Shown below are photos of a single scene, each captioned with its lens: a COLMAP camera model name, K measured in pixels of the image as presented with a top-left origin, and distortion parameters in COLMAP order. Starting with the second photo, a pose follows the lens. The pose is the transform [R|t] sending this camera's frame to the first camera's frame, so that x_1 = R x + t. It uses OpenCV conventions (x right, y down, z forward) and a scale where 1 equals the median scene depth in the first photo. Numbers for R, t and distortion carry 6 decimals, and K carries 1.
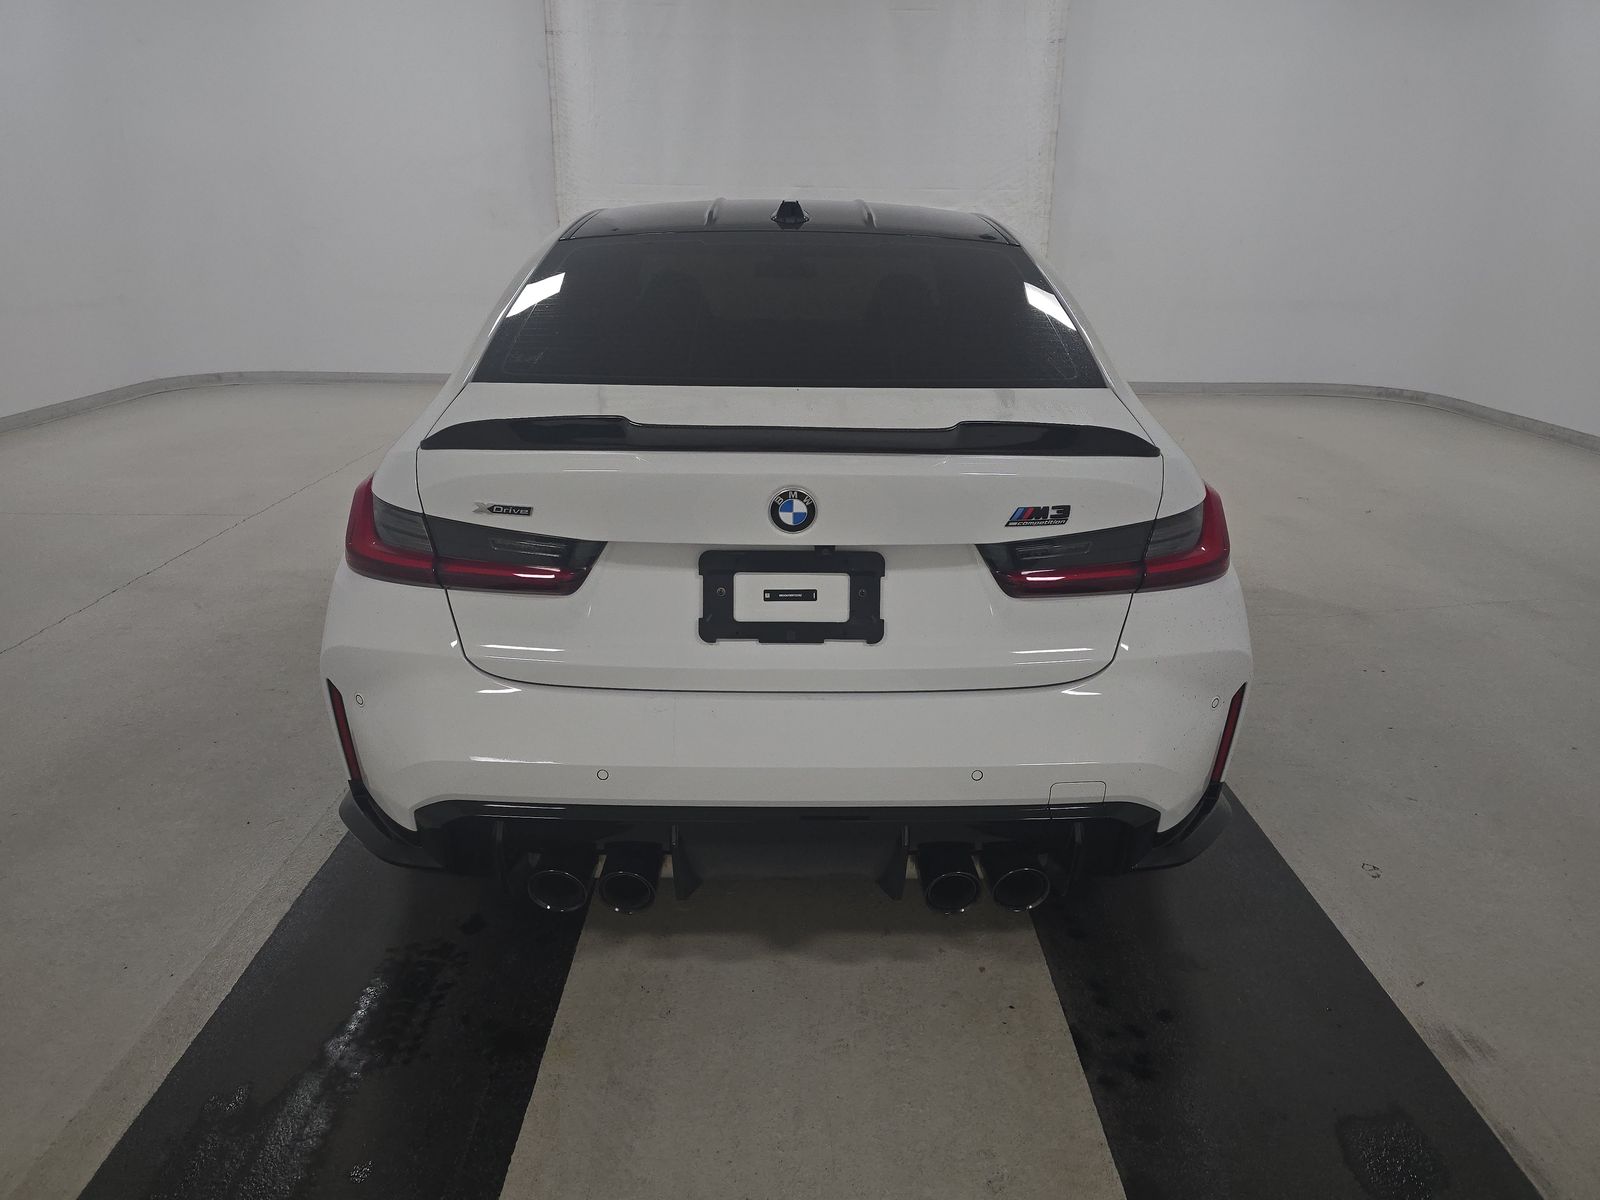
lens RADIAL K [[1091.3, 0, 800.0], [0, 1091.3, 600.0], [0, 0, 1]] dist [0.008140, 0.005268]
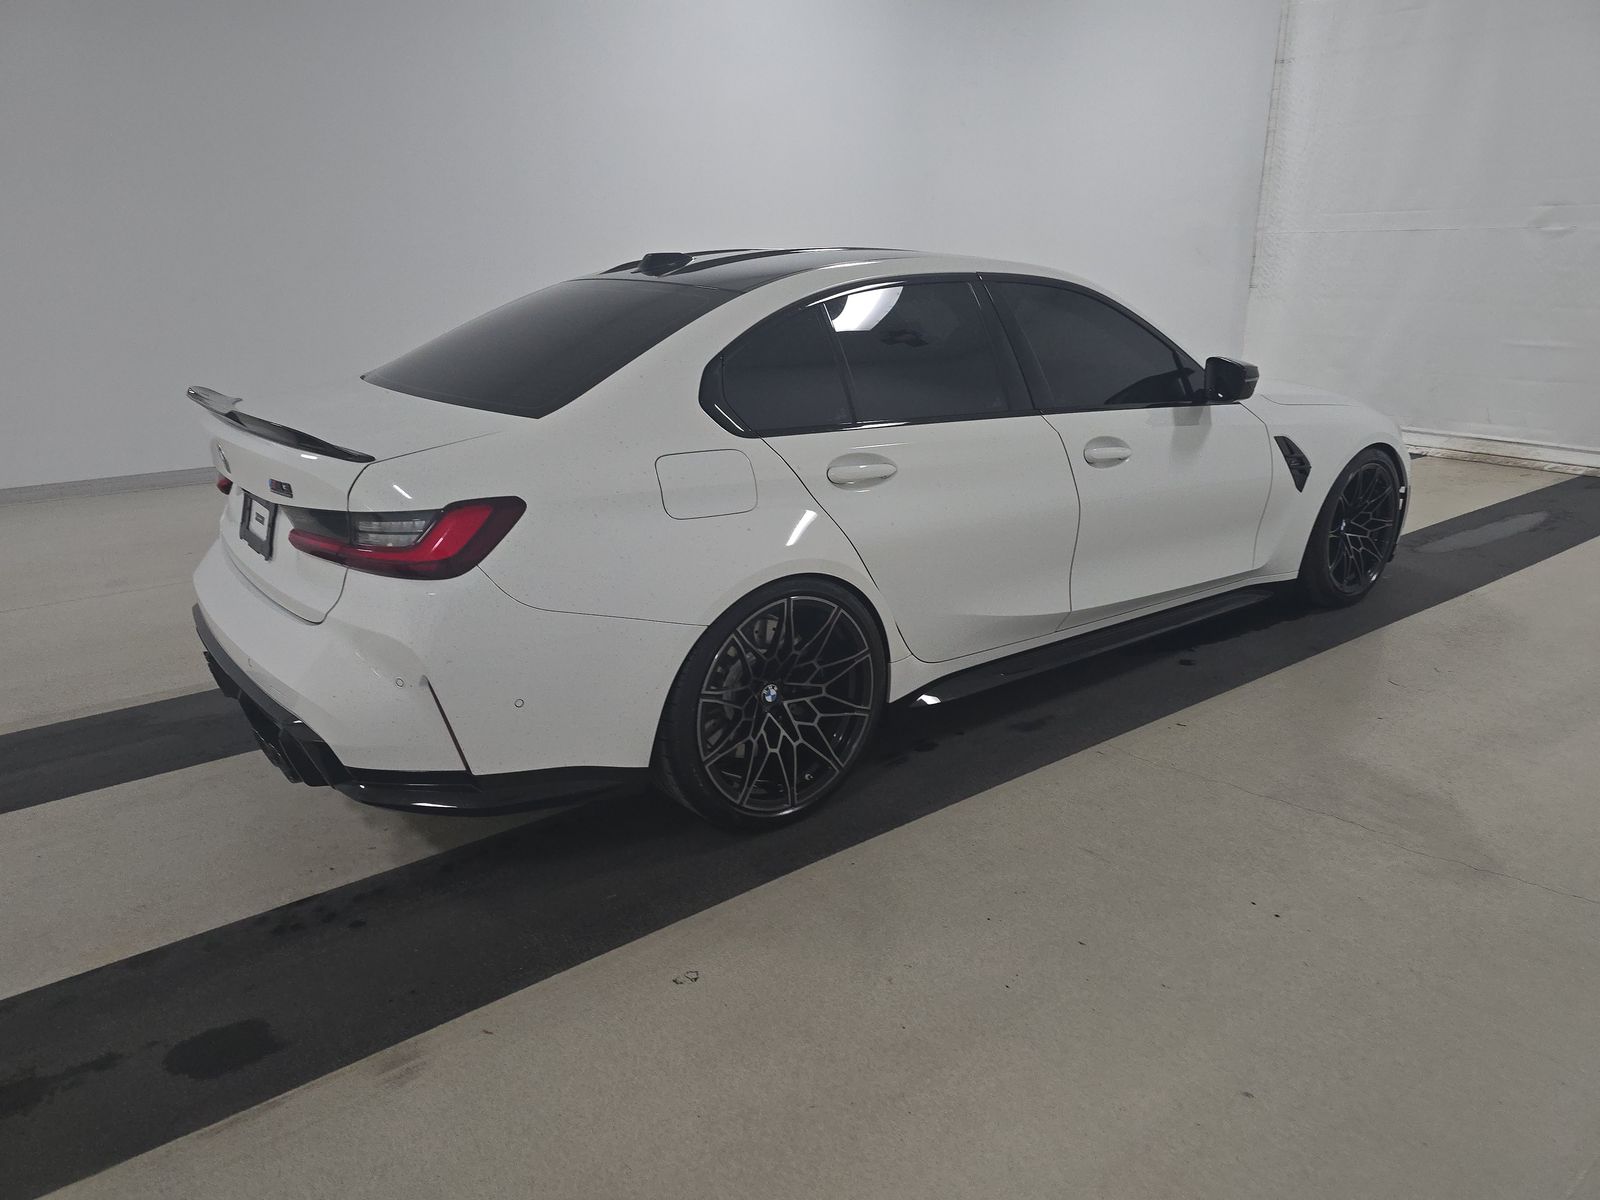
lens RADIAL K [[1099.8, 0, 800.0], [0, 1099.8, 600.0], [0, 0, 1]] dist [-0.000444, -0.000895]
pose [[0.588744, 0.214135, -0.779440, 0.373056], [-0.240851, 0.966944, 0.083723, -0.044383], [0.771603, 0.138438, 0.620858, 0.147855]]
